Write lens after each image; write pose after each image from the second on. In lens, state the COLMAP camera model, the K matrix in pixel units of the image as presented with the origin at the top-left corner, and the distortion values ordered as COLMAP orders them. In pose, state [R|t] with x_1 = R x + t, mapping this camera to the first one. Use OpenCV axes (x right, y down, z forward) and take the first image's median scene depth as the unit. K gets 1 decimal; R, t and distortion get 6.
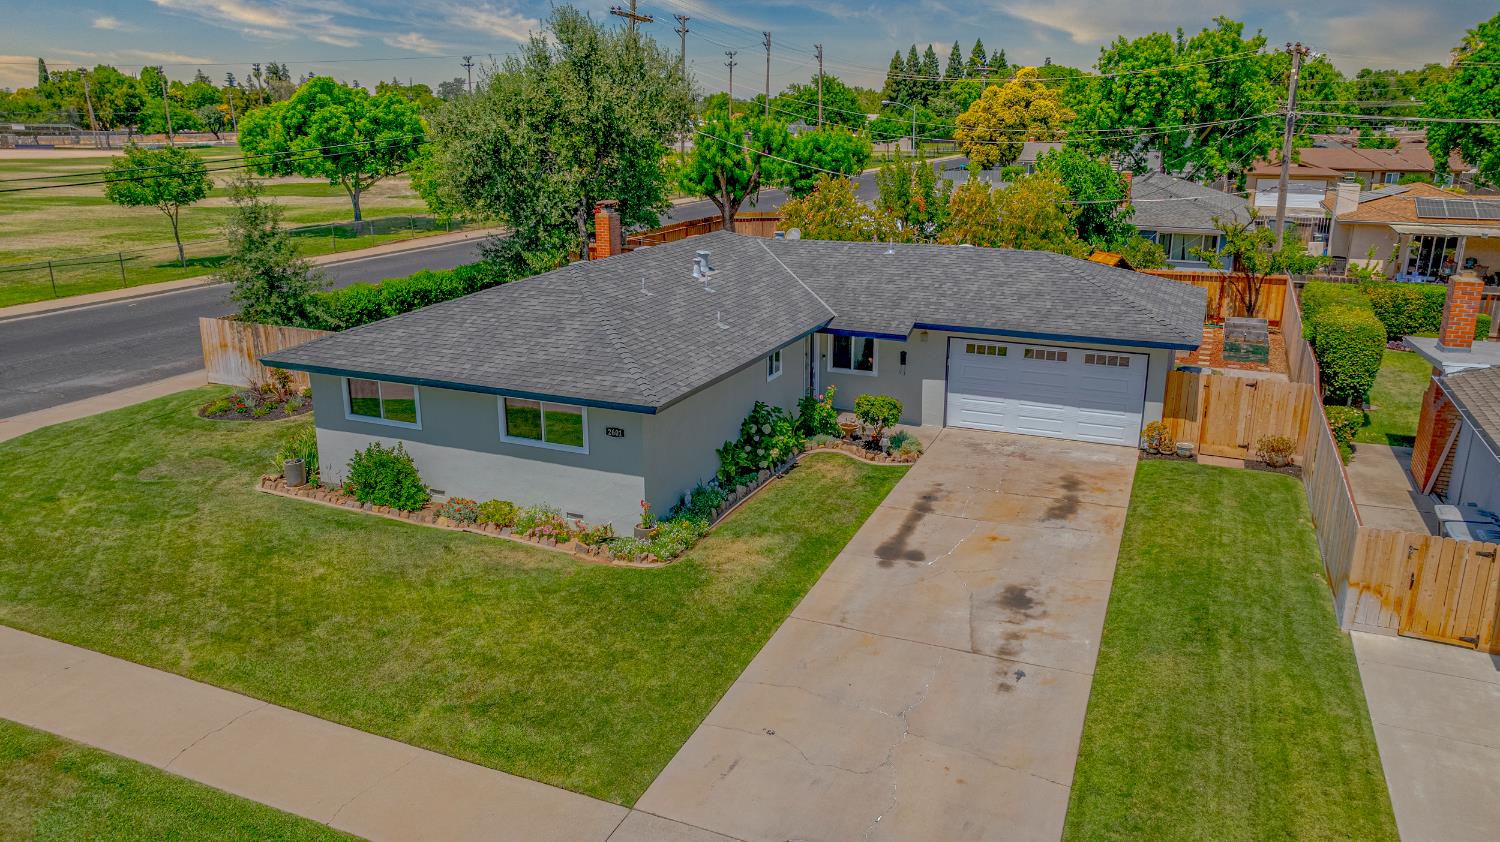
lens RADIAL K [[1059.1, 0, 754.8], [0, 1059.1, 414.7], [0, 0, 1]] dist [-0.038598, 0.035218]
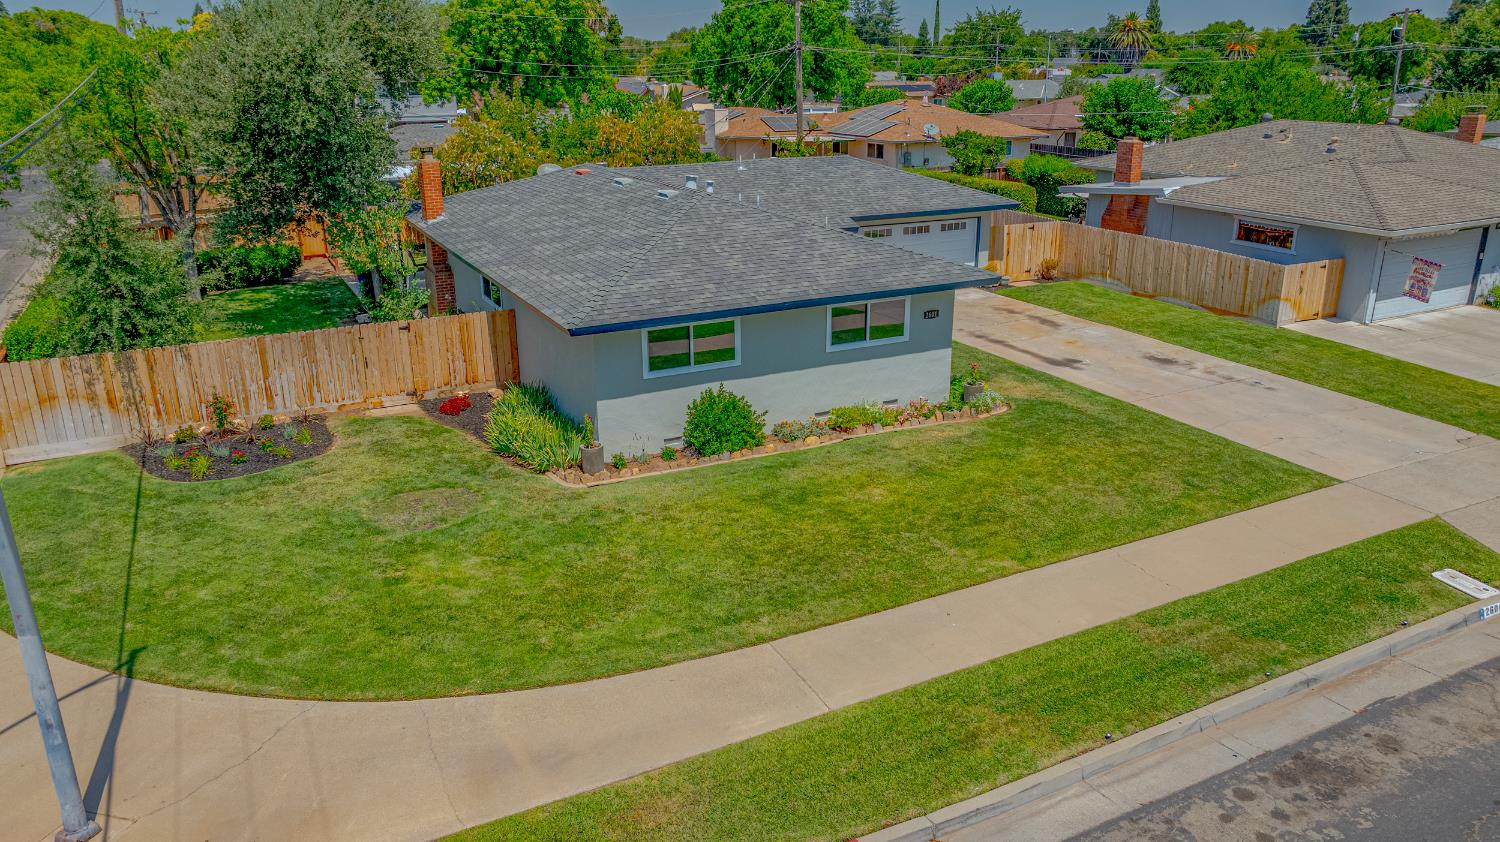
lens RADIAL K [[1059.1, 0, 754.8], [0, 1059.1, 414.7], [0, 0, 1]] dist [-0.038598, 0.035218]
pose [[0.633624, -0.249149, 0.732424, -0.962091], [0.219642, 0.965701, 0.138489, -0.068105], [-0.741807, 0.073121, 0.666615, 0.330383]]
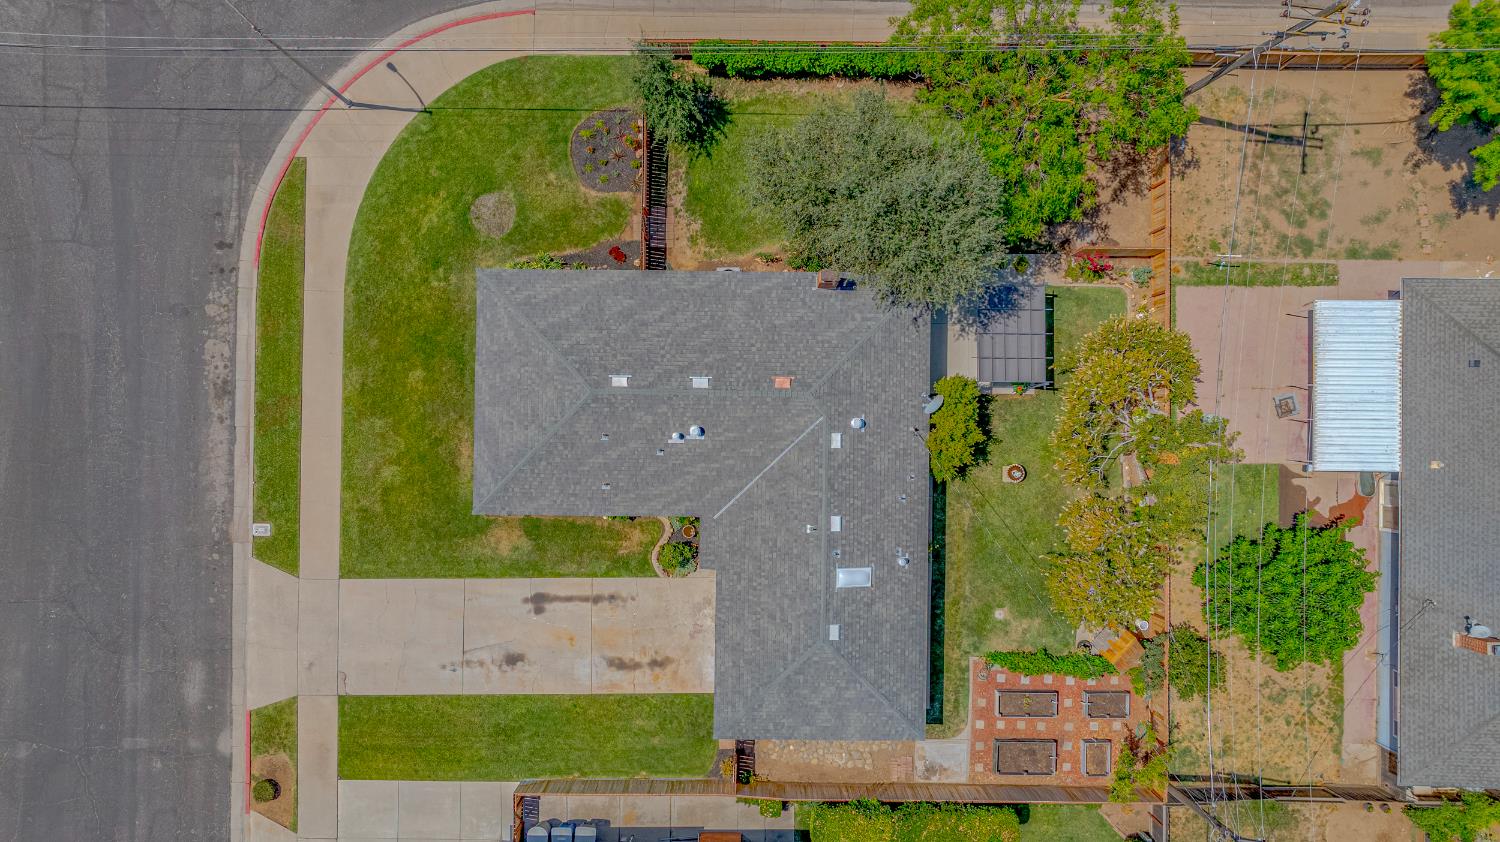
lens RADIAL K [[1059.1, 0, 754.8], [0, 1059.1, 414.7], [0, 0, 1]] dist [-0.038598, 0.035218]
pose [[0.389205, 0.921107, -0.009004, -0.028127], [-0.256759, 0.117868, 0.959261, -1.846867], [0.884644, -0.371037, 0.282377, 0.779106]]
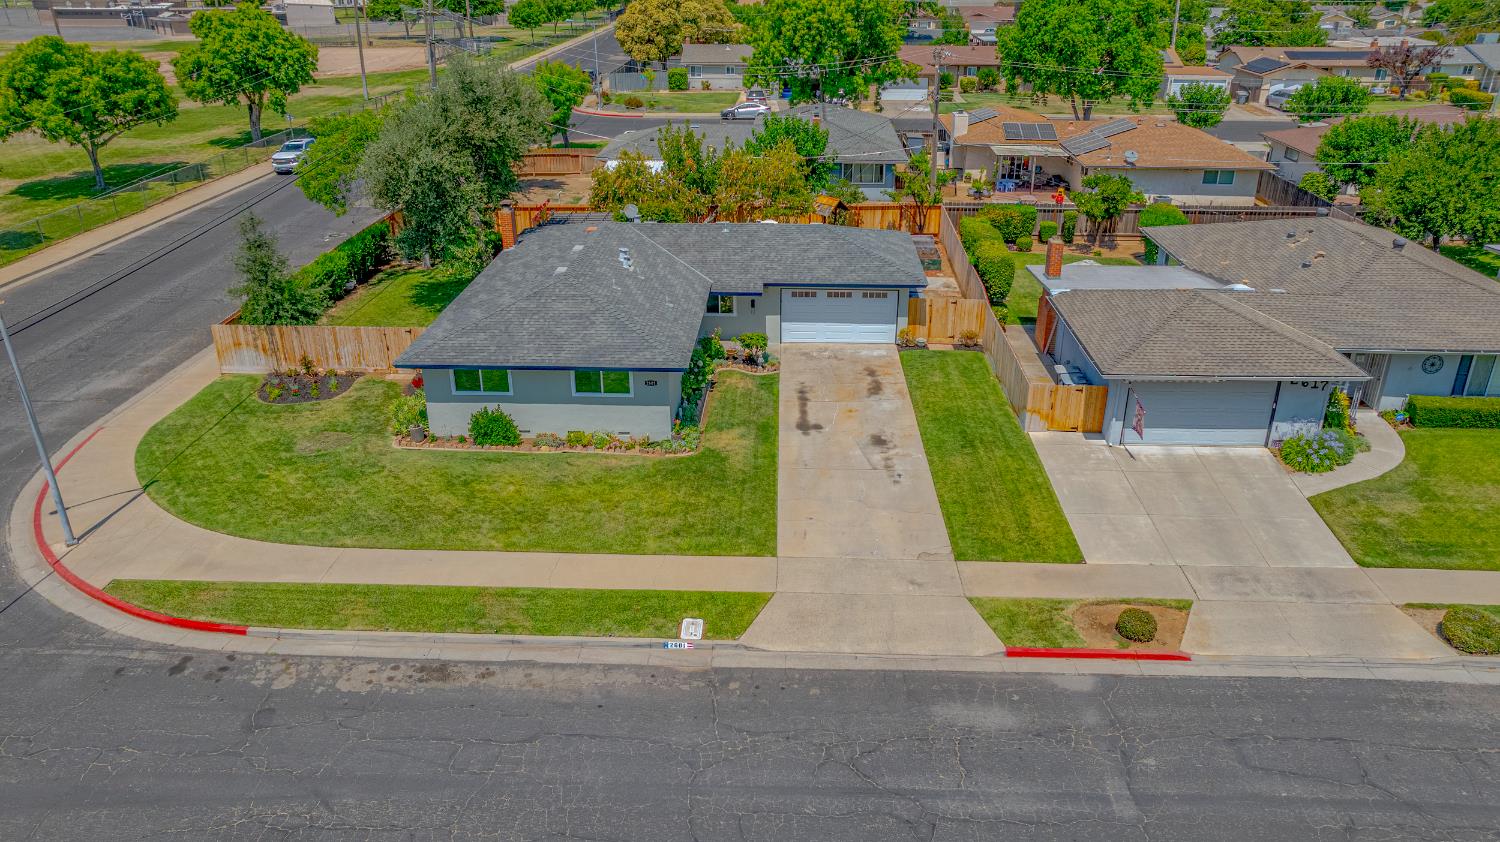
lens RADIAL K [[1049.4, 0, 750.0], [0, 1049.4, 421.0], [0, 0, 1]] dist [-0.021683, 0.033348]
pose [[0.934976, -0.149251, 0.321781, -0.468362], [0.101654, 0.981862, 0.160044, -0.156478], [-0.339831, -0.116927, 0.933189, -0.582537]]
